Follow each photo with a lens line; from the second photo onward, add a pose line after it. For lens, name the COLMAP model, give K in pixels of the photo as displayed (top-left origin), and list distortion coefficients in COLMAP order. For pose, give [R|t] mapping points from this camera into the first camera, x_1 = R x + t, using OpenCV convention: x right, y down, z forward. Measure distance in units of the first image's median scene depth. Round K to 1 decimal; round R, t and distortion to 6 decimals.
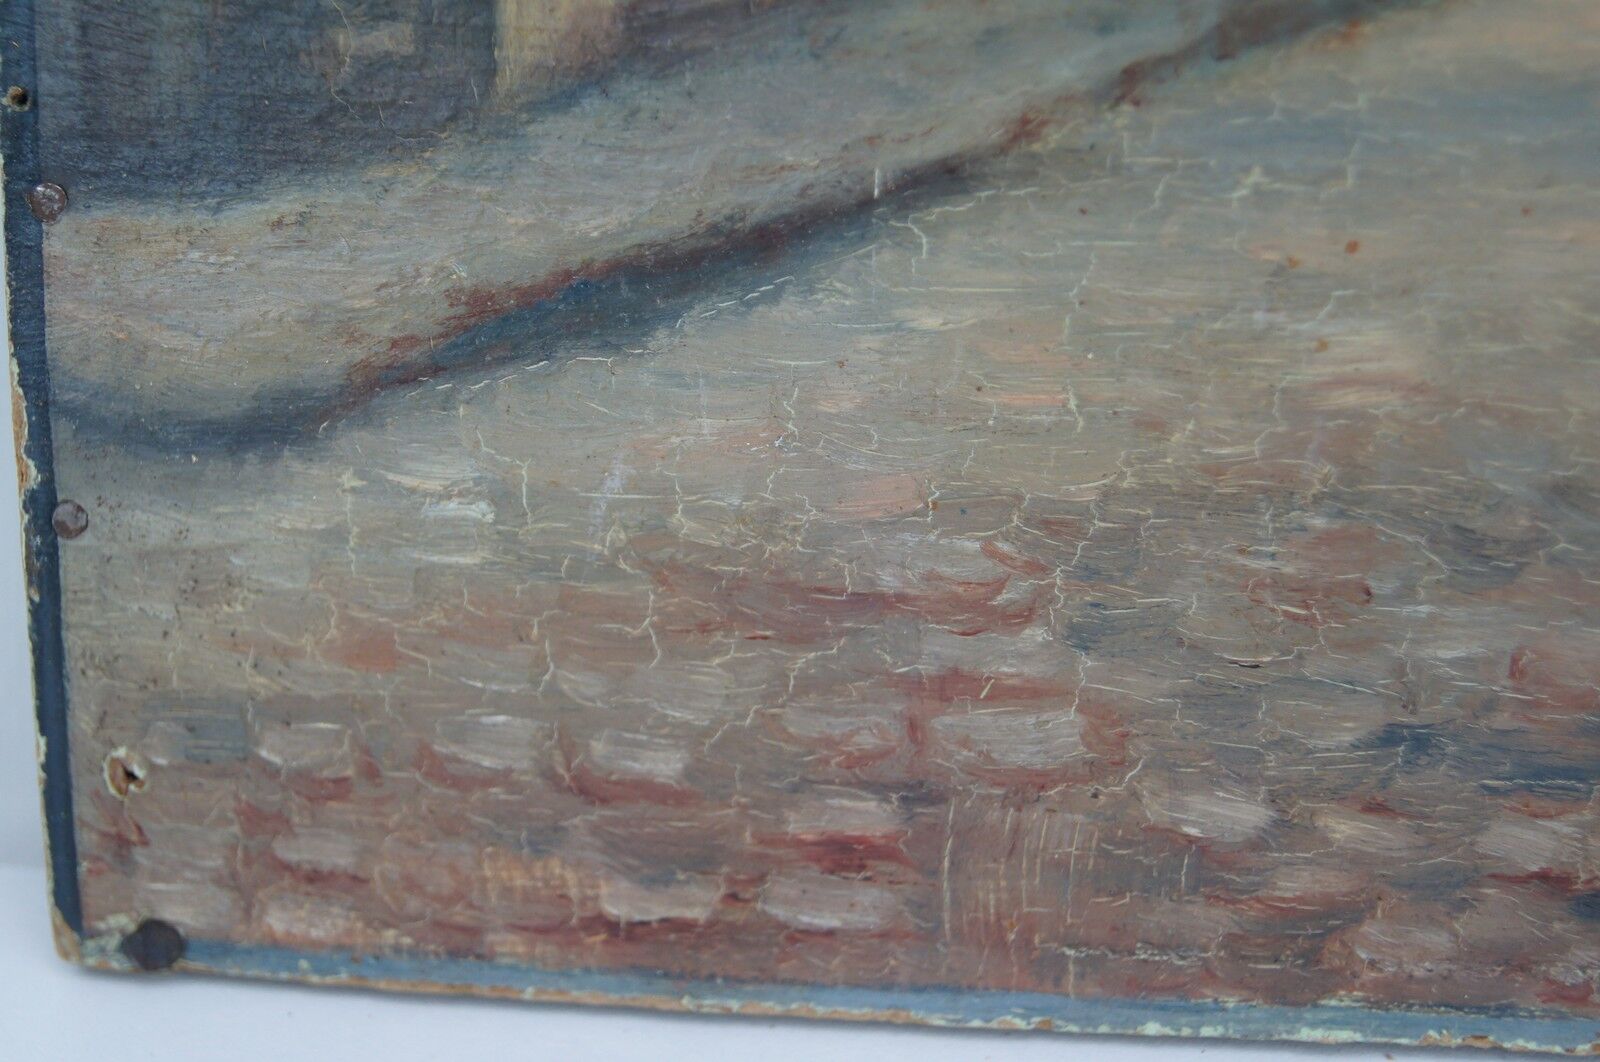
lens RADIAL K [[3254.8, 0, 801.8], [0, 3254.8, 531.6], [0, 0, 1]] dist [-0.011859, 0.000000]
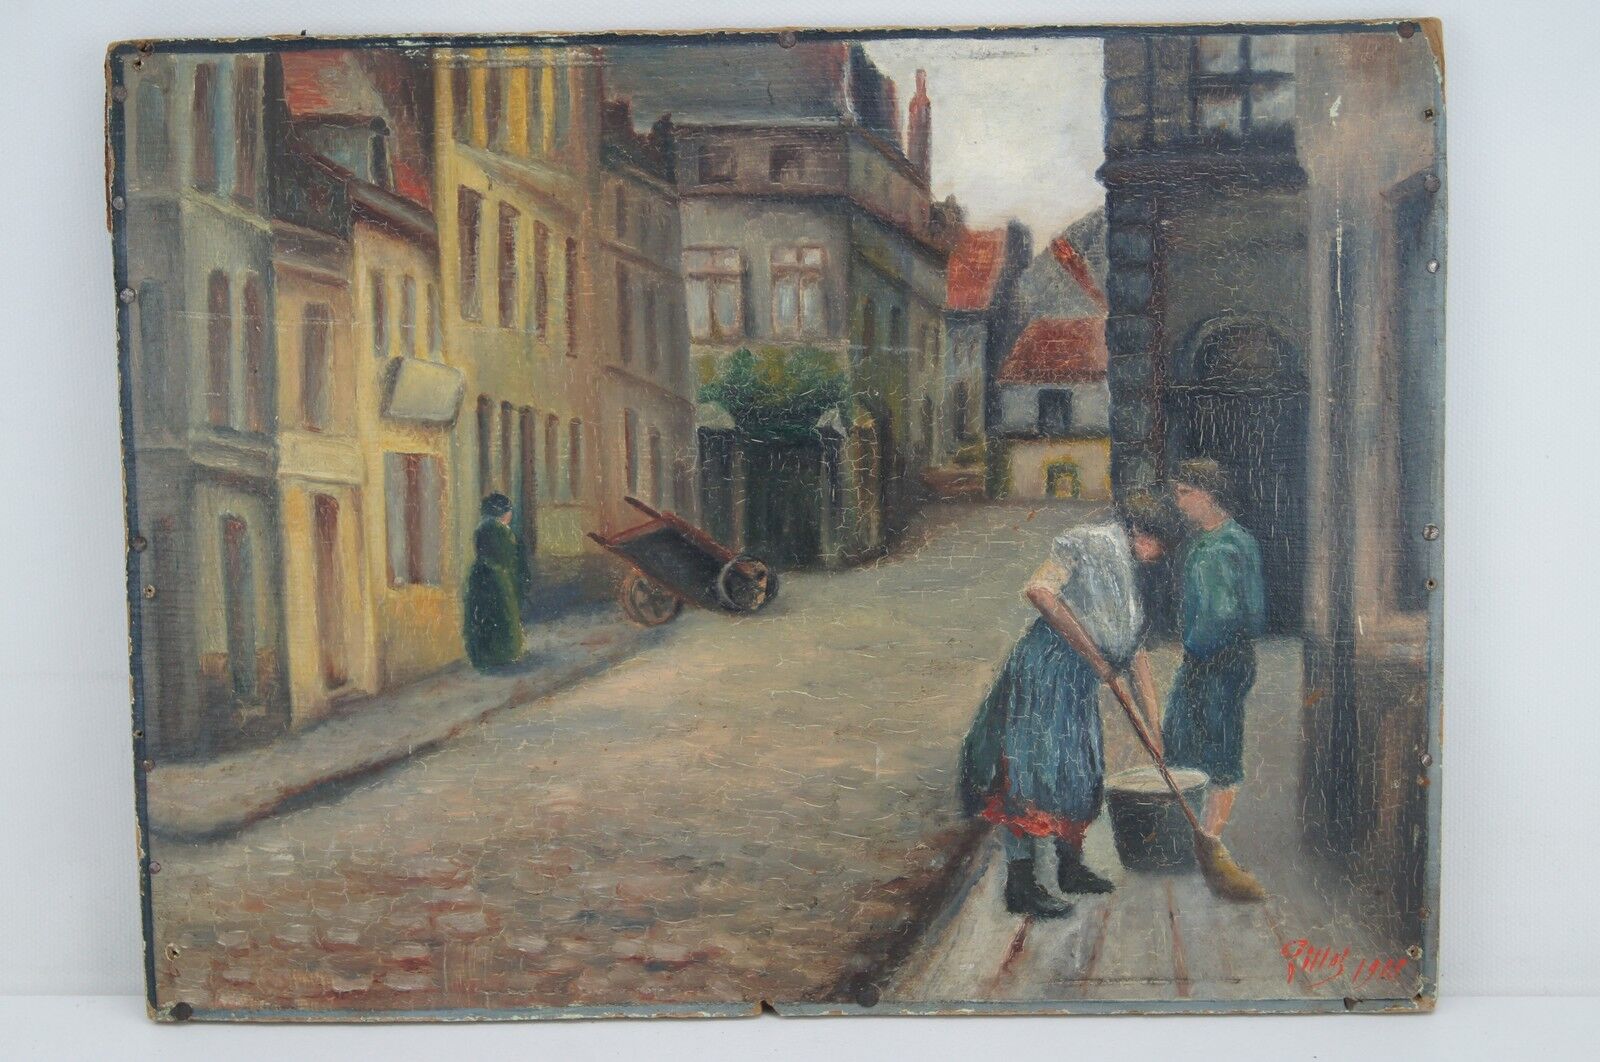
lens RADIAL K [[3254.8, 0, 793.7], [0, 3254.8, 528.5], [0, 0, 1]] dist [-0.011859, 0.000000]
pose [[0.995307, -0.040373, 0.087938, 0.122566], [0.051711, 0.990068, -0.130735, 0.115217], [-0.081787, 0.134669, 0.987510, -2.190520]]
